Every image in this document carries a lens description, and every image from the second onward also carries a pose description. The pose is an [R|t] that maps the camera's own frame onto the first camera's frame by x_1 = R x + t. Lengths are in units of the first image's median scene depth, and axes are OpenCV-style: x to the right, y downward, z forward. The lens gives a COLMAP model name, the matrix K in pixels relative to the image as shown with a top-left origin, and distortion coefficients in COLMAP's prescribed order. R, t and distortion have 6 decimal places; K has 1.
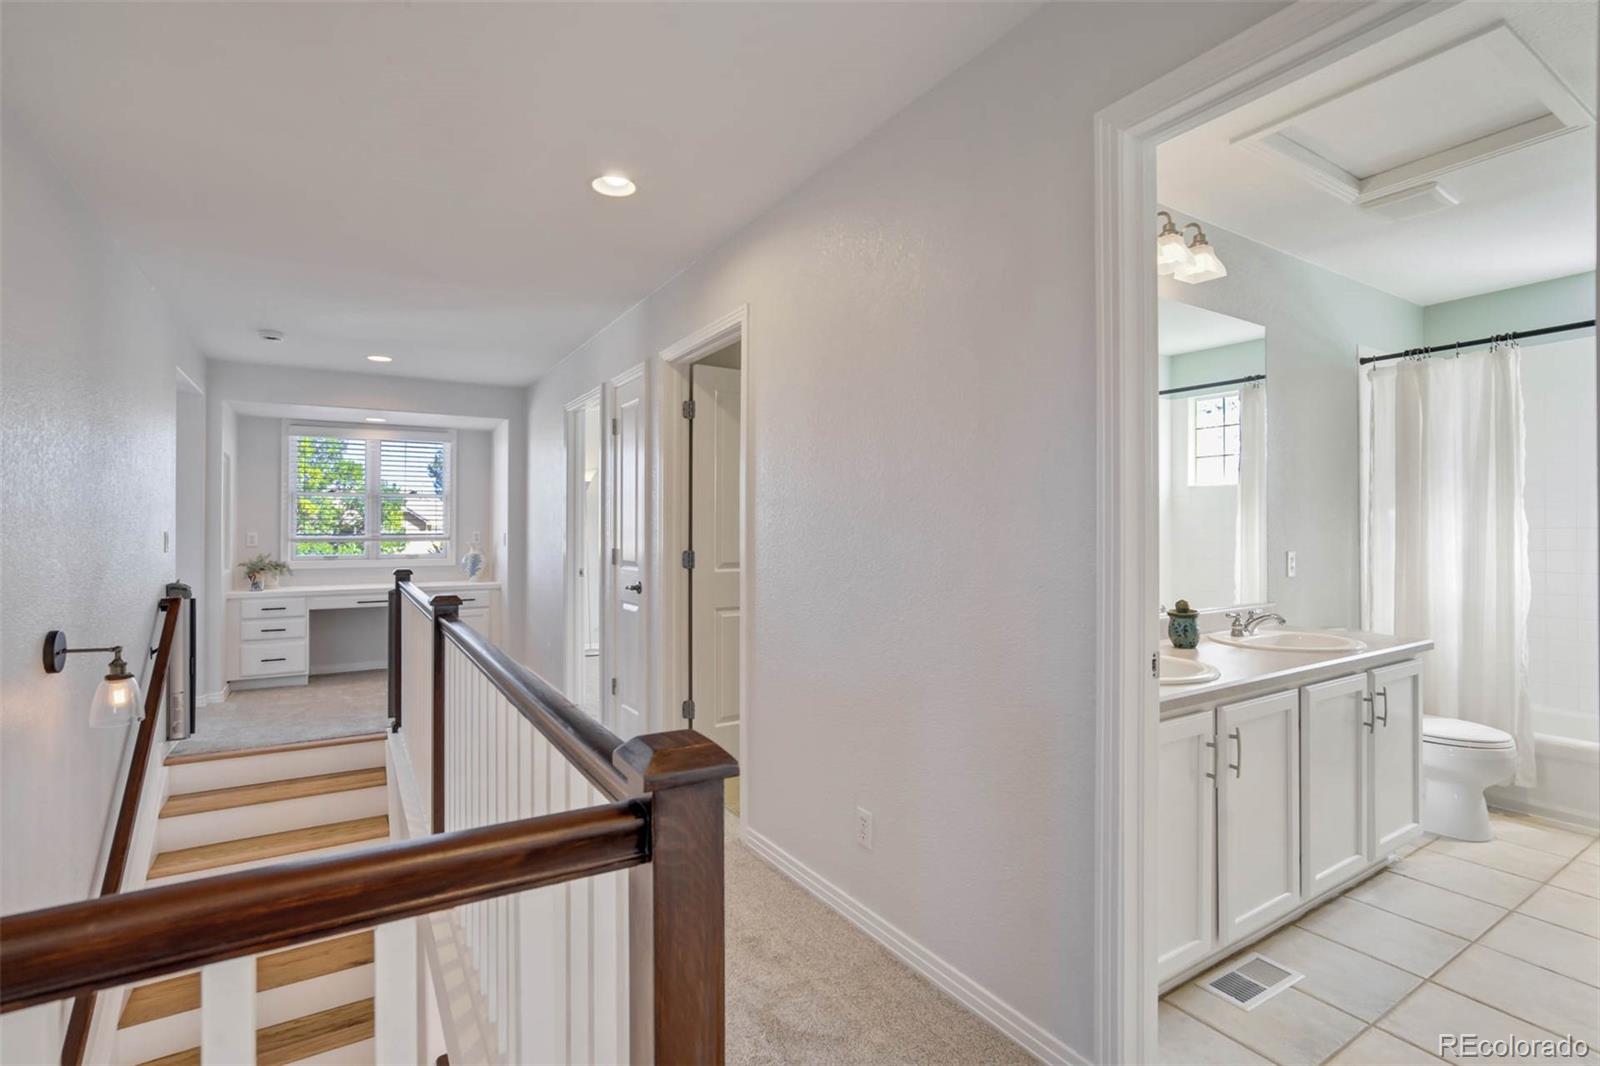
lens RADIAL K [[739.1, 0, 797.6], [0, 739.1, 518.4], [0, 0, 1]] dist [-0.020906, 0.004781]
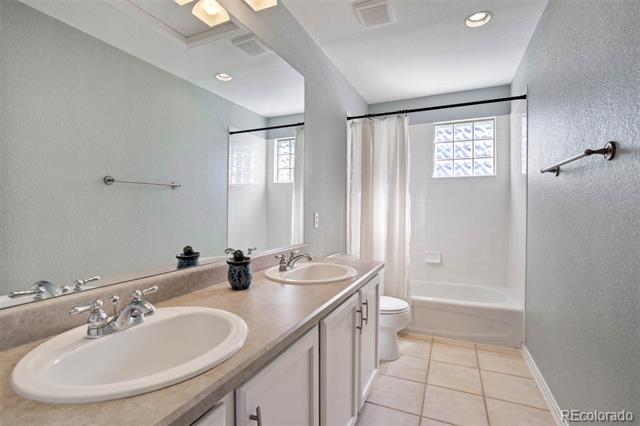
lens RADIAL K [[295.6, 0, 321.6], [0, 295.6, 211.4], [0, 0, 1]] dist [-0.020906, 0.004781]
pose [[0.823172, 0.000074, 0.567792, 0.333761], [-0.009958, 0.999848, 0.014306, 0.036749], [-0.567705, -0.017430, 0.823047, 0.485850]]
